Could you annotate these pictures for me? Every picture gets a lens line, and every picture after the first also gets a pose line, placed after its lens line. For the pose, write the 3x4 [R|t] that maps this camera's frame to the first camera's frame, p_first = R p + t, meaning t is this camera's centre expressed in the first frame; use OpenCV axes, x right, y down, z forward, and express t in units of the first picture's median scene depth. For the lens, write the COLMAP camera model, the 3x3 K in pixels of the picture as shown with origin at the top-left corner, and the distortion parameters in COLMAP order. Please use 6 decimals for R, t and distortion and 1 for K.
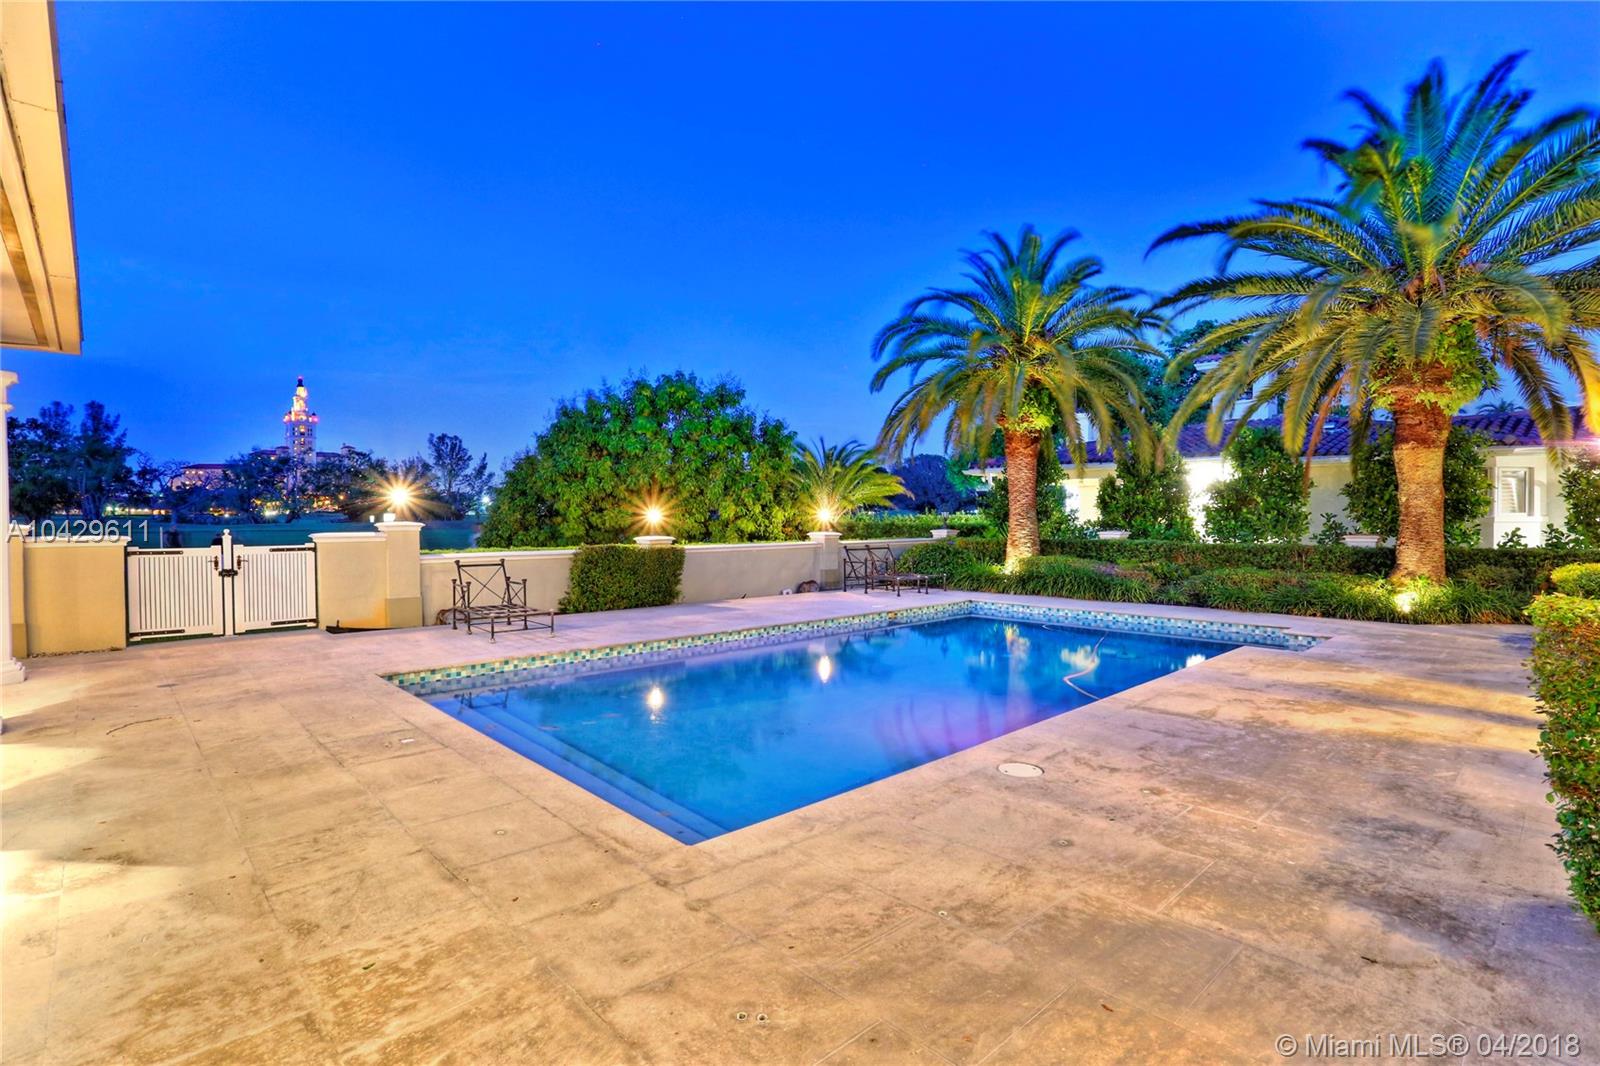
lens RADIAL K [[786.0, 0, 804.1], [0, 786.0, 536.0], [0, 0, 1]] dist [-0.030492, 0.005716]
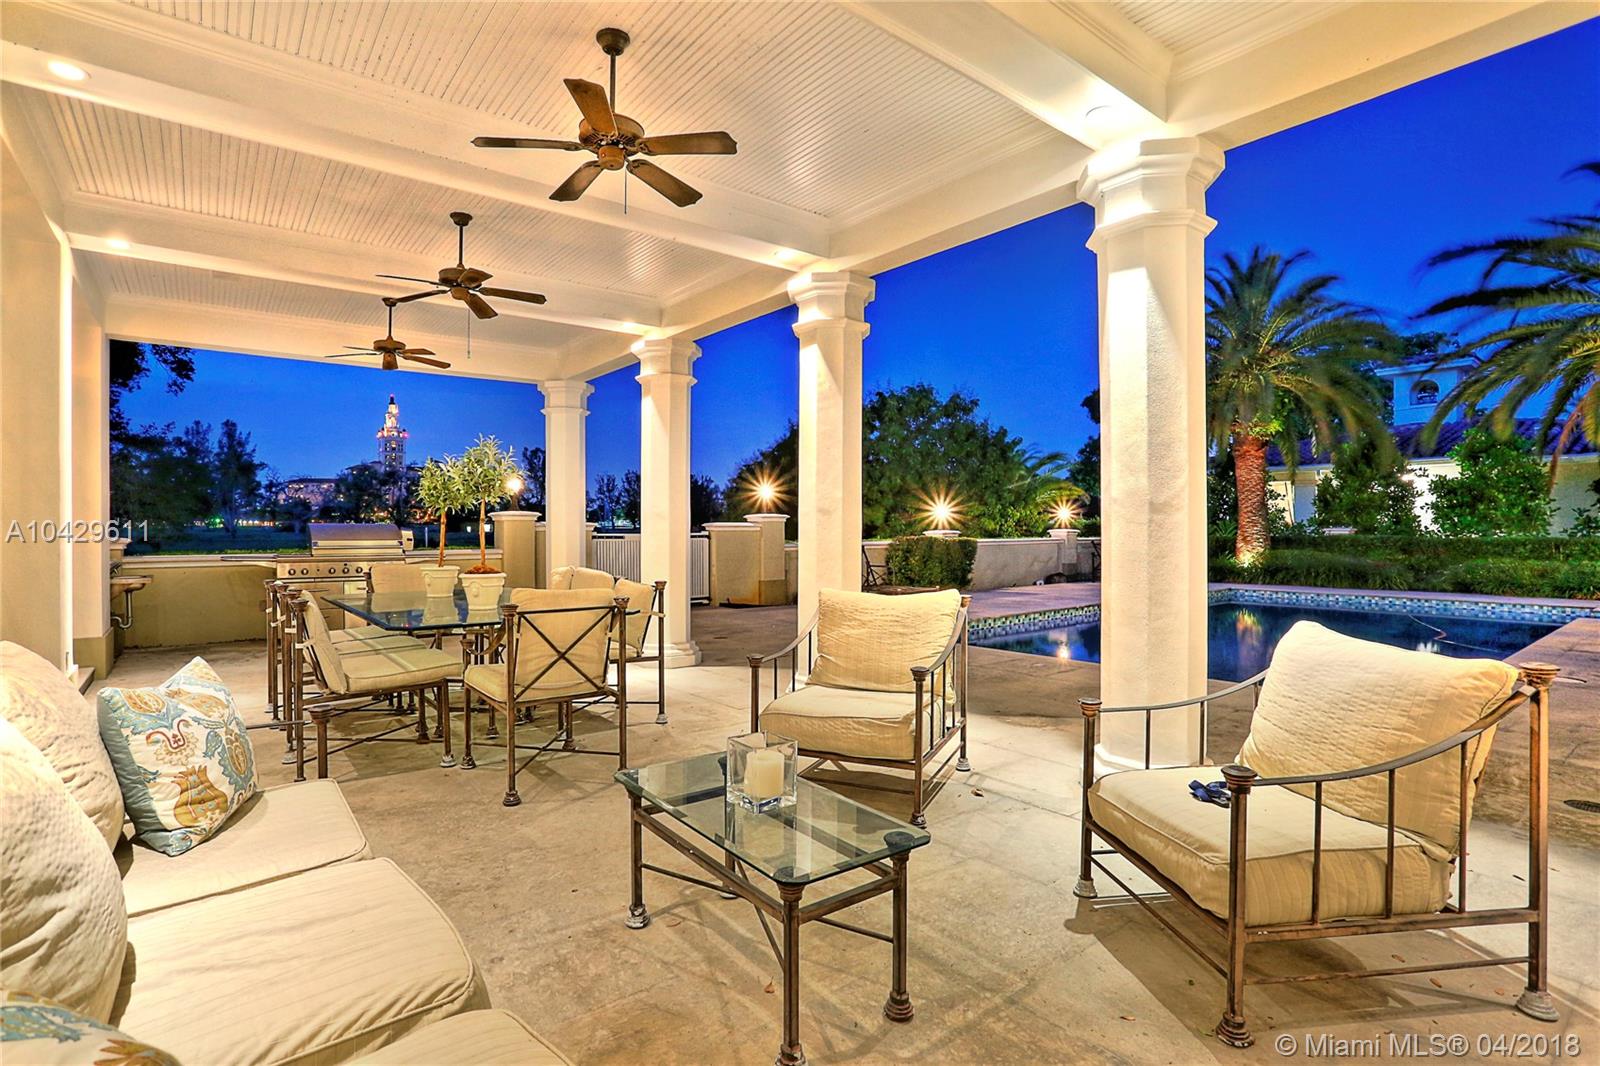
lens RADIAL K [[786.0, 0, 792.3], [0, 786.0, 534.4], [0, 0, 1]] dist [-0.030492, 0.005716]
pose [[0.996970, -0.000495, -0.077782, -0.265453], [-0.000903, 0.999839, -0.017938, 0.022209], [0.077778, 0.017954, 0.996809, -0.110296]]
